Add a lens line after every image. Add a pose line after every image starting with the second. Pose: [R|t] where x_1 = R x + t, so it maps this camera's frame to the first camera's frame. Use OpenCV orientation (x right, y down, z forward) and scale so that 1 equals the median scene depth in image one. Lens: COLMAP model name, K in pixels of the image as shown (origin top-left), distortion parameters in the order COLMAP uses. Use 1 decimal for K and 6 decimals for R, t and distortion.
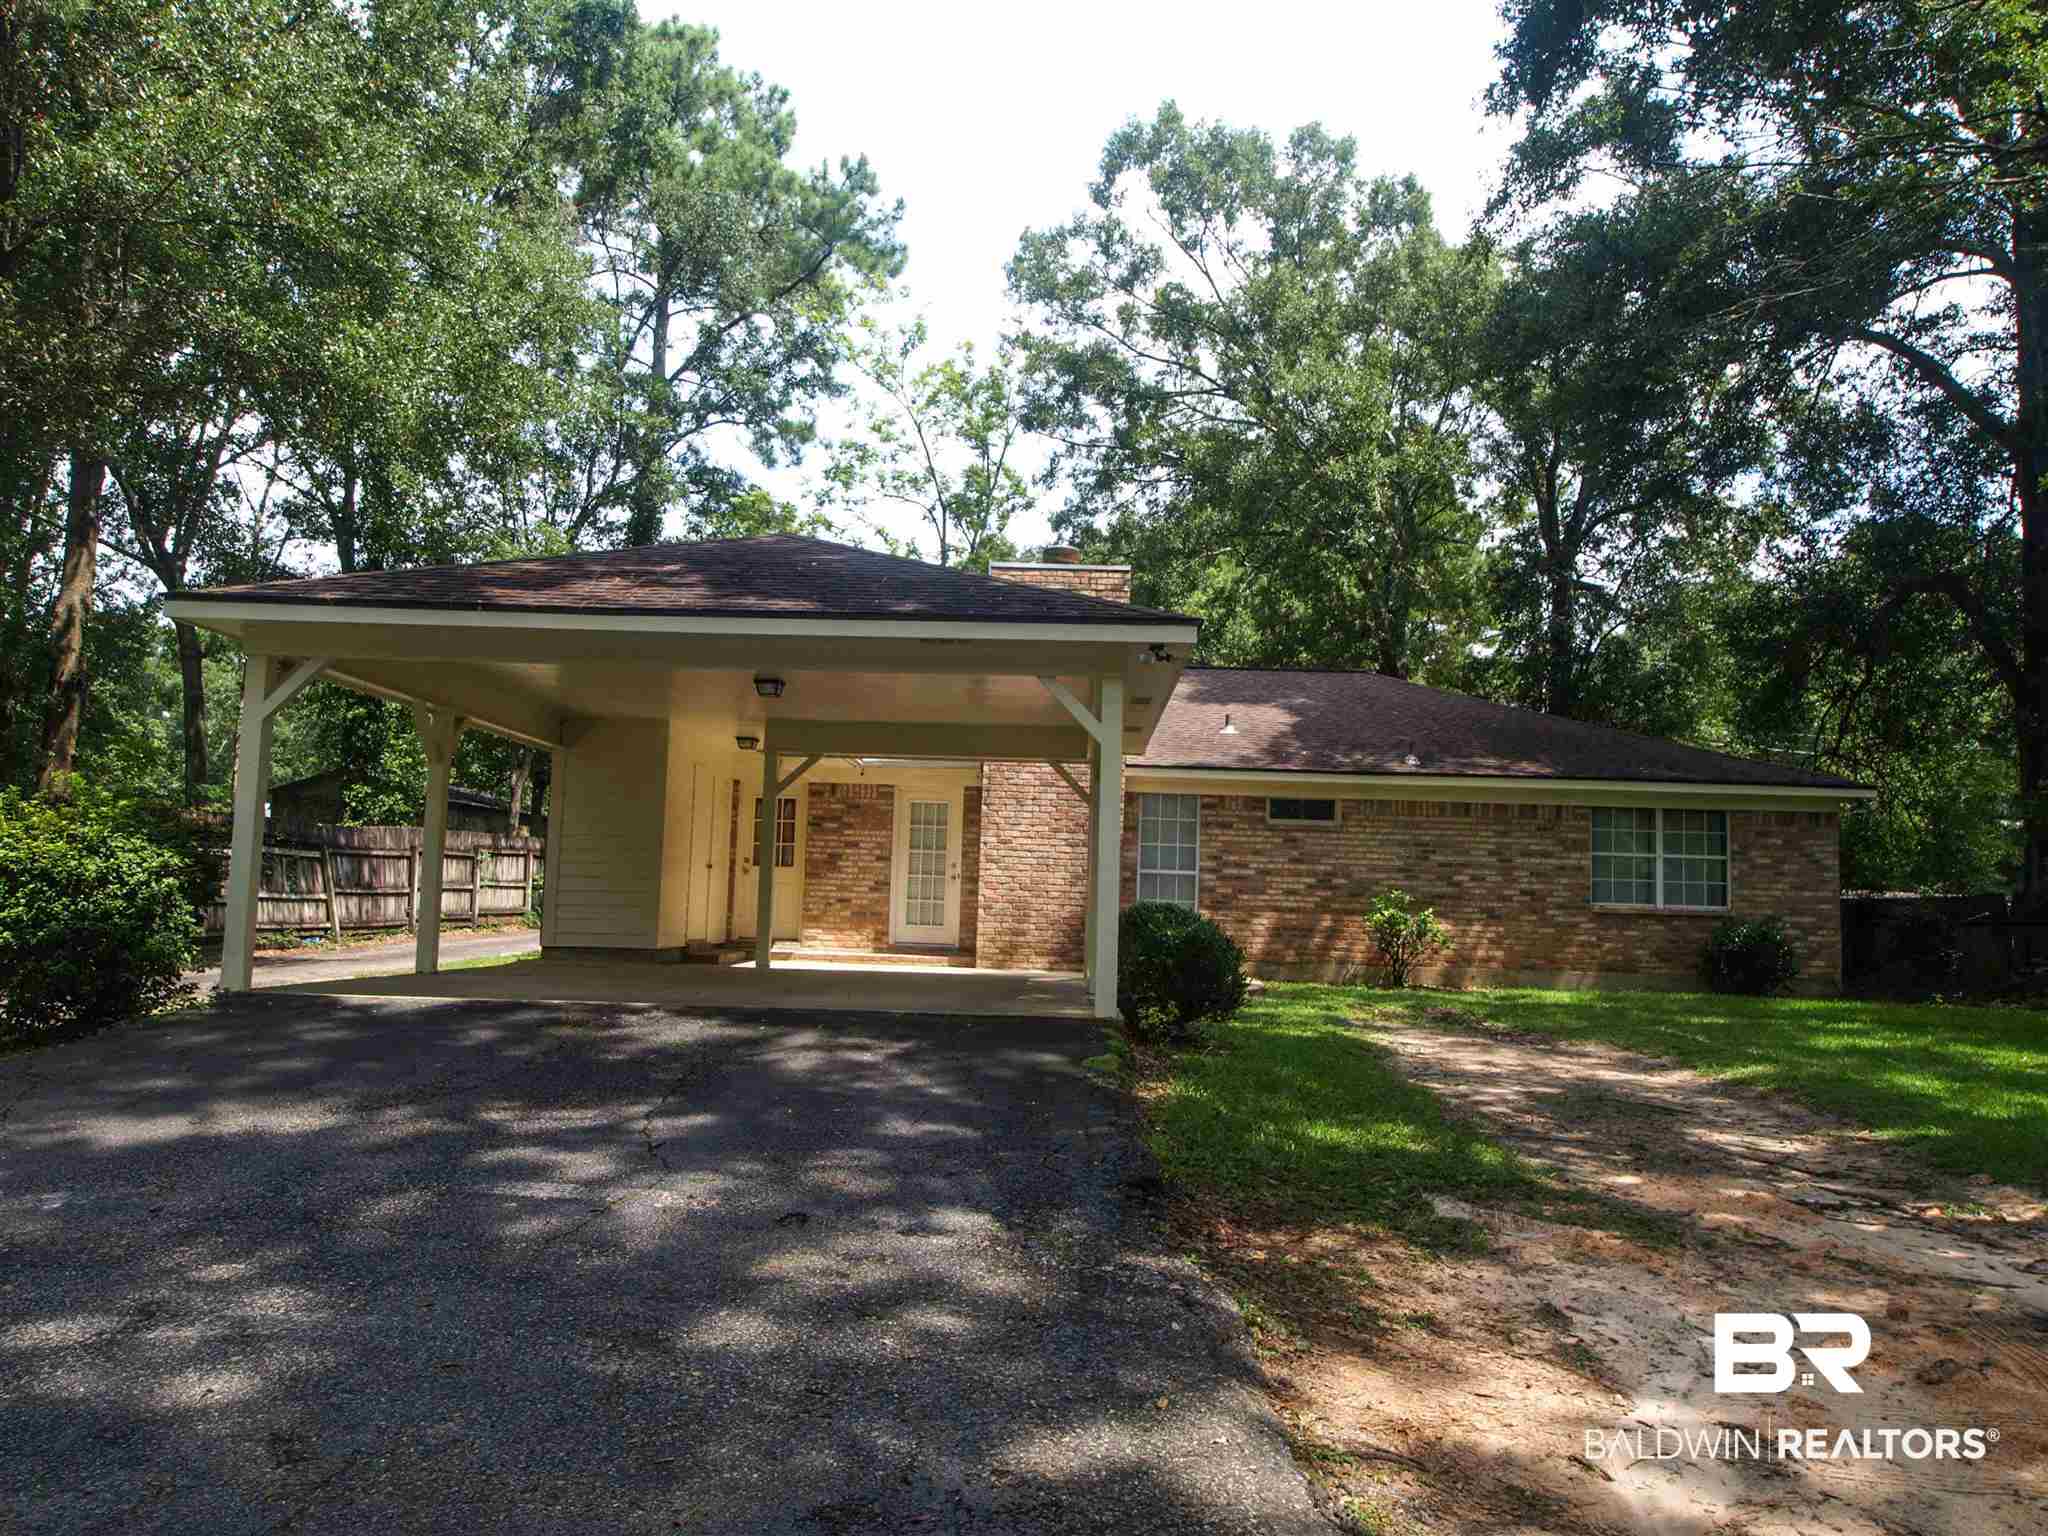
lens RADIAL K [[1448.0, 0, 1019.5], [0, 1448.0, 758.1], [0, 0, 1]] dist [-0.010638, -0.000653]
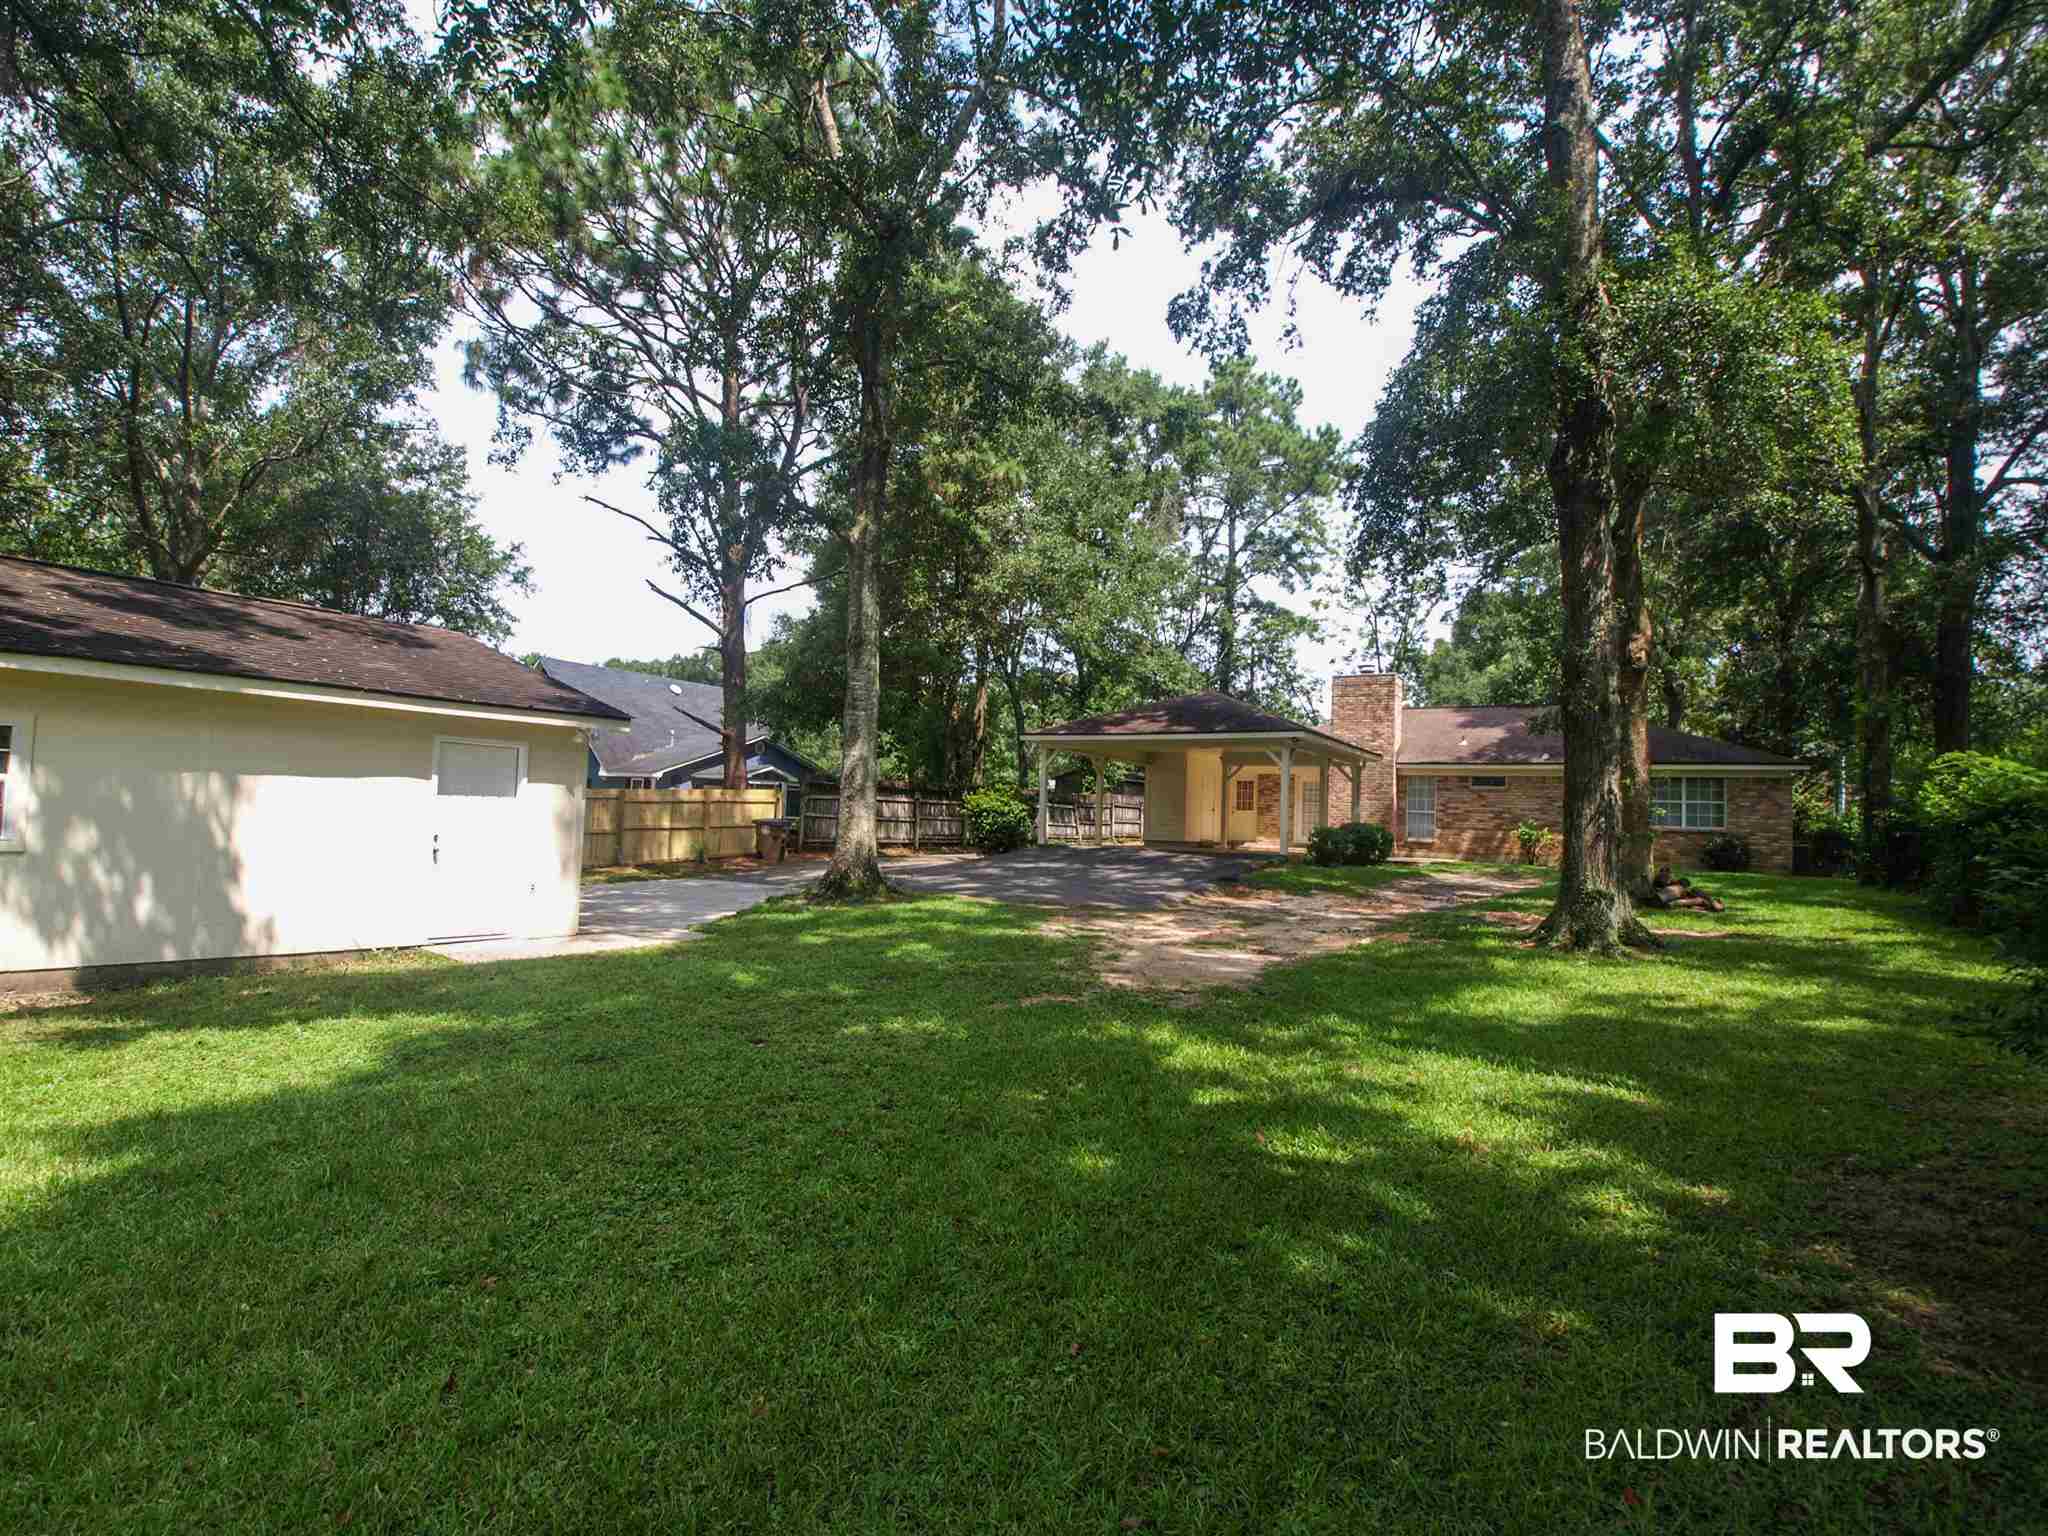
lens RADIAL K [[1076.0, 0, 1022.8], [0, 1076.0, 770.4], [0, 0, 1]] dist [-0.024845, -0.000946]
pose [[0.870840, -0.024220, -0.490970, 0.356759], [0.039328, 0.999017, 0.020474, -0.037316], [0.489991, -0.037139, 0.870936, -0.656242]]
